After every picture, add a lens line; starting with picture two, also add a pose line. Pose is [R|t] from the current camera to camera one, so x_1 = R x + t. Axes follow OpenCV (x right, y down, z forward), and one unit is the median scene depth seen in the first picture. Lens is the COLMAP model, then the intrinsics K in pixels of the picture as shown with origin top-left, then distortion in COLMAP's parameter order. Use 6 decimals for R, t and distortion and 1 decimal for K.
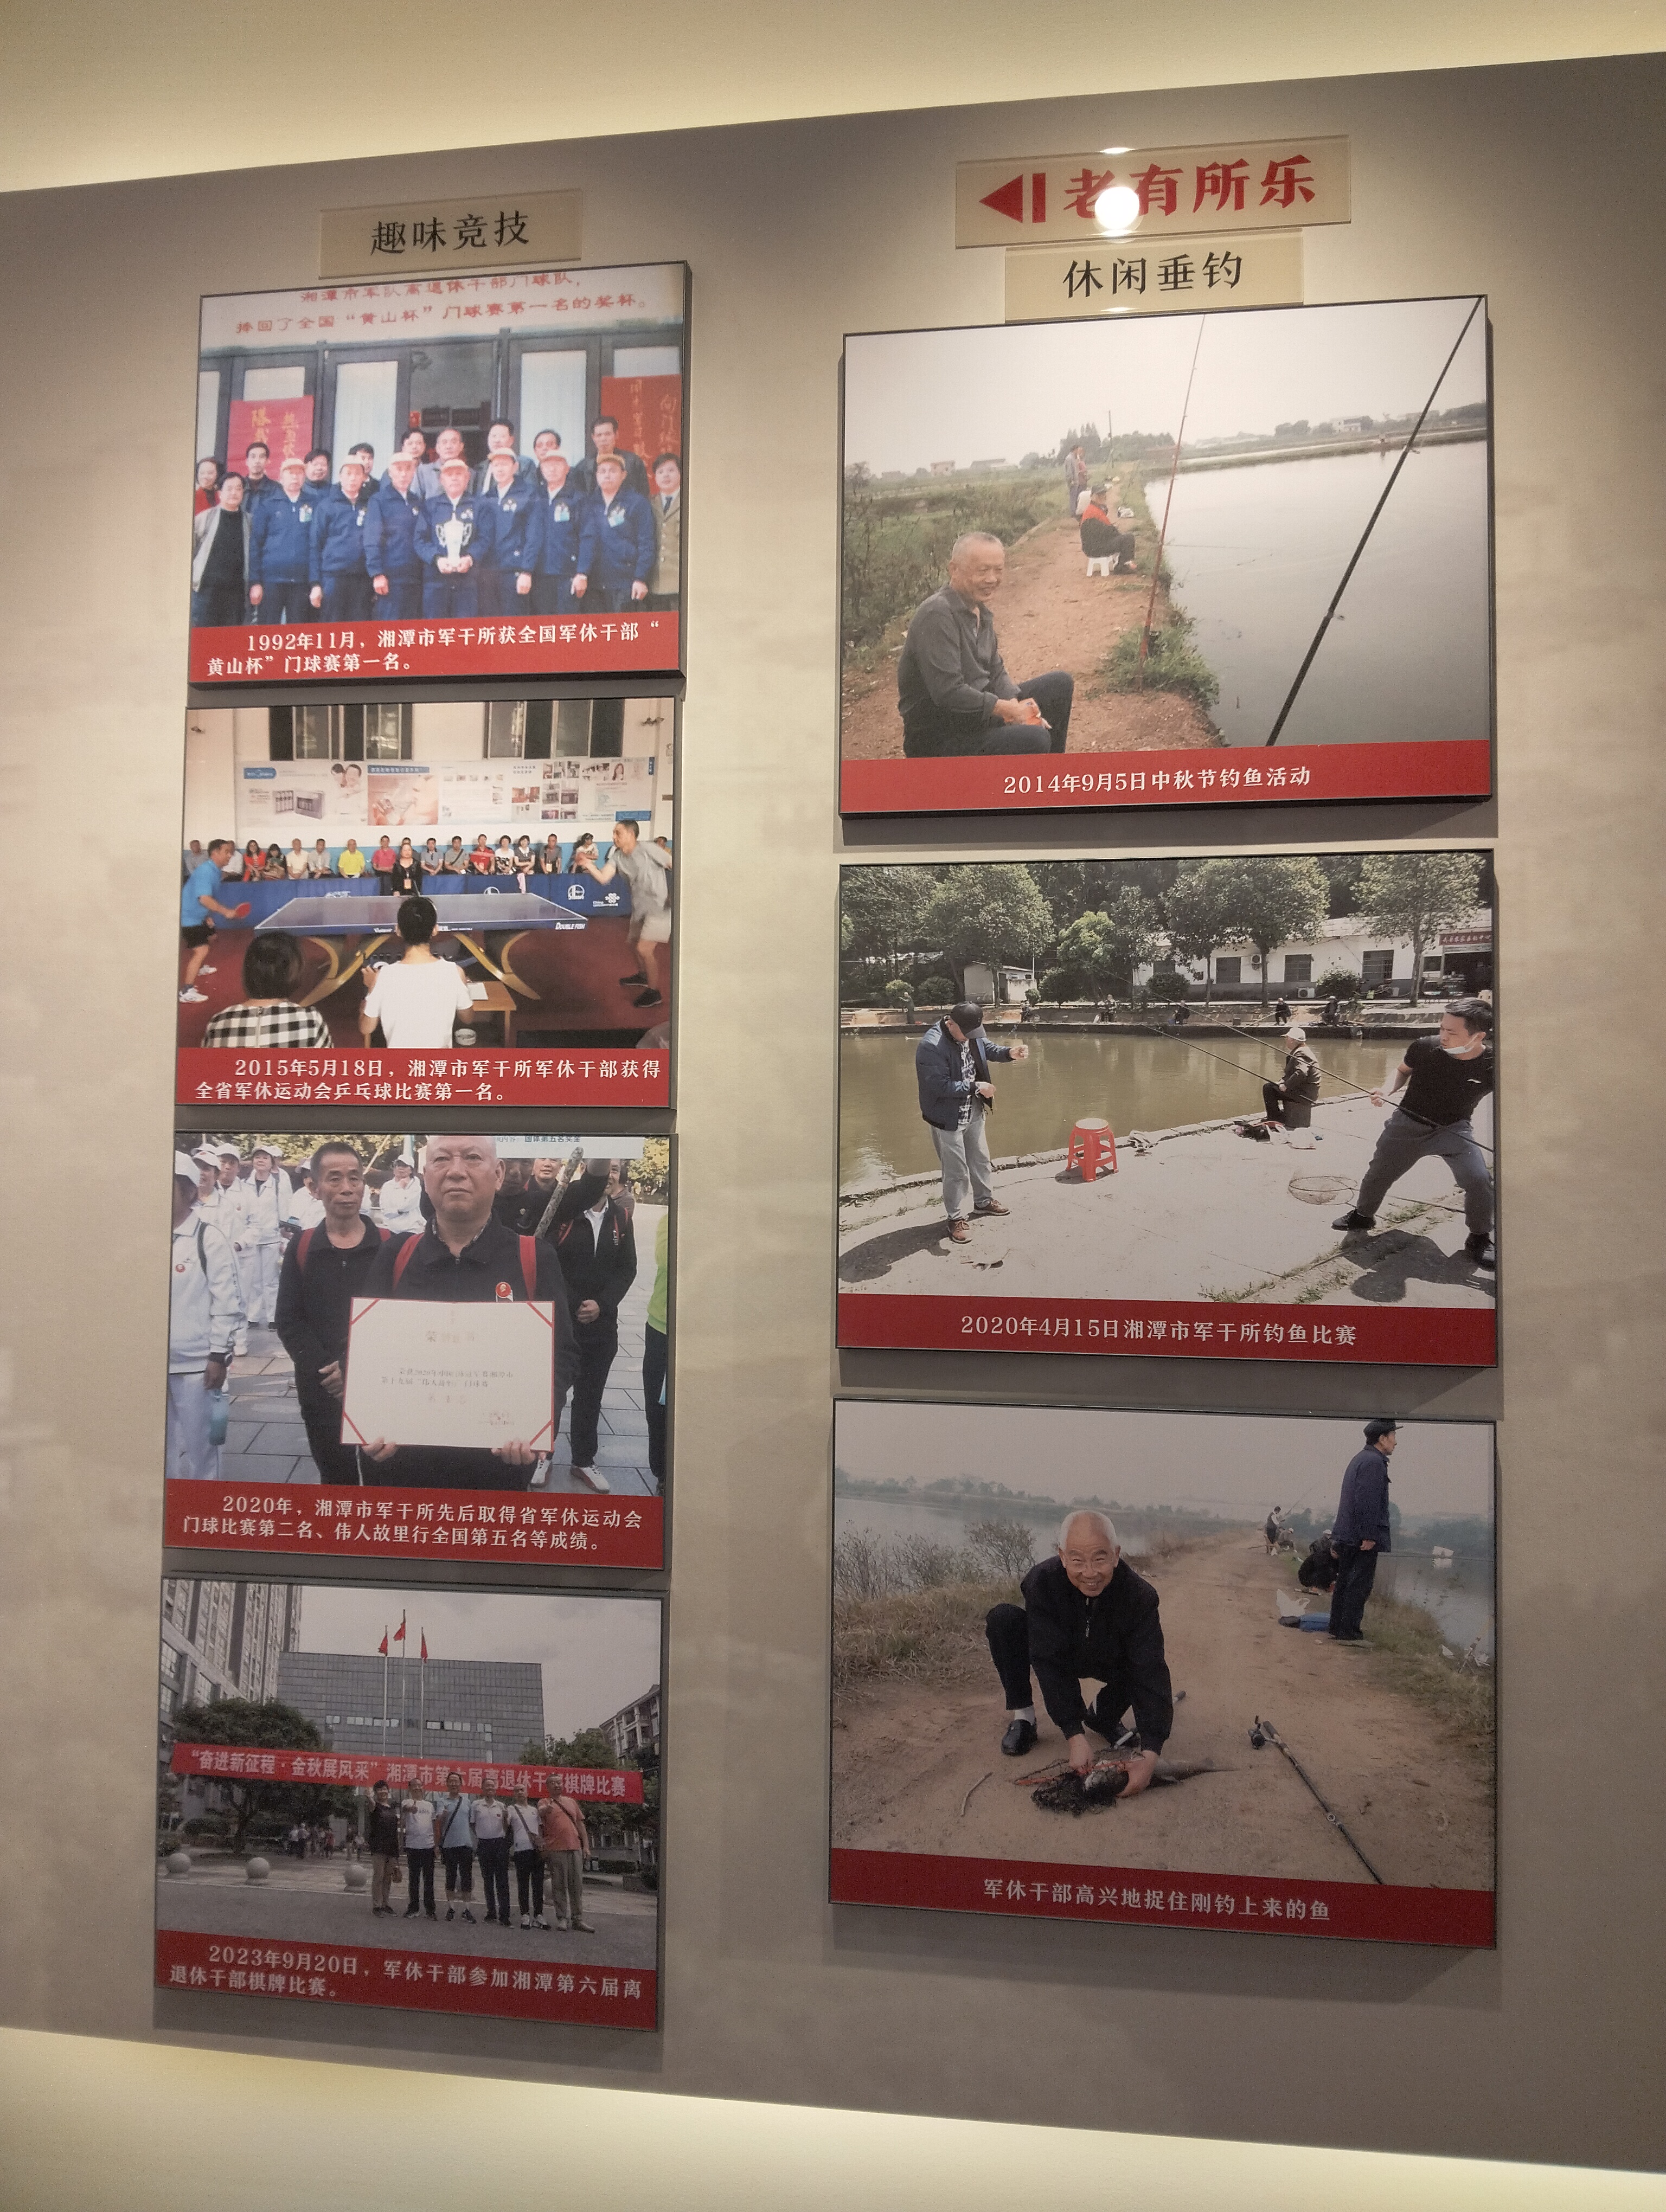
lens RADIAL K [[1766.2, 0, 835.8], [0, 1766.2, 1114.9], [0, 0, 1]] dist [0.036087, -0.060444]
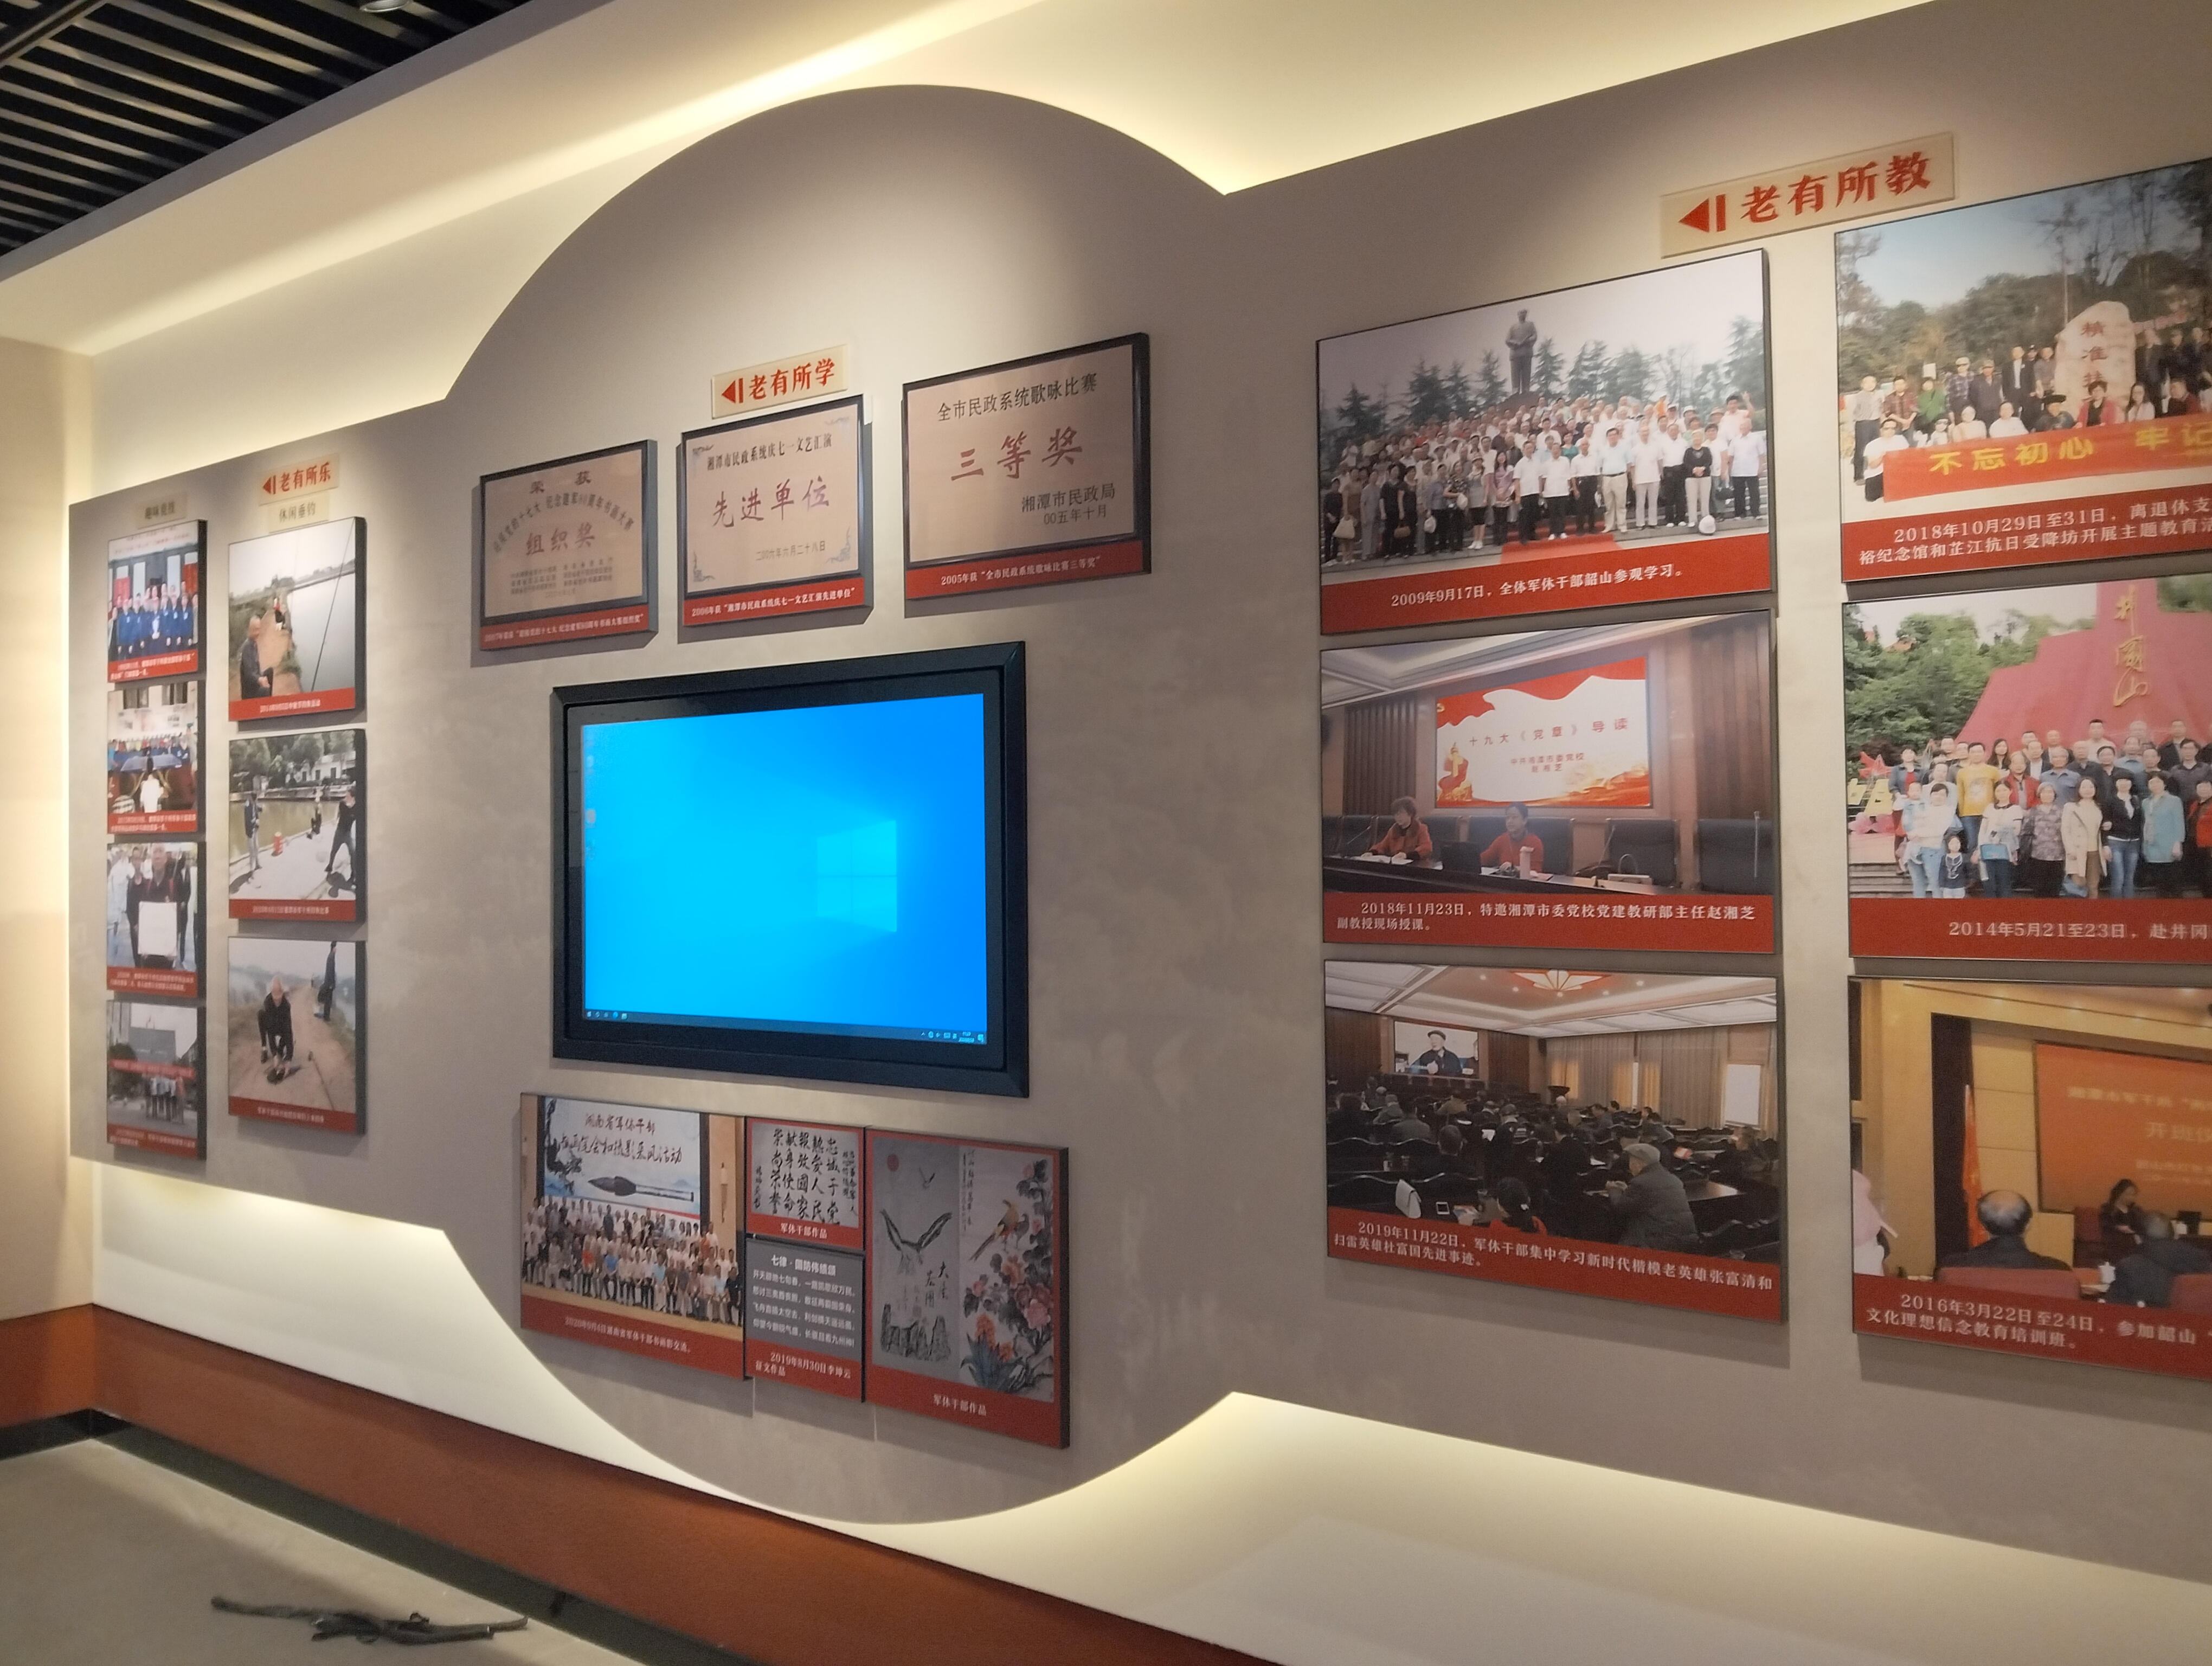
lens RADIAL K [[1766.2, 0, 1104.3], [0, 1766.2, 831.7], [0, 0, 1]] dist [0.036087, -0.060444]
pose [[0.885187, -0.025669, -0.464527, 2.503648], [0.037533, 0.999162, 0.016310, 0.004316], [0.463719, -0.031872, 0.885409, -0.814437]]
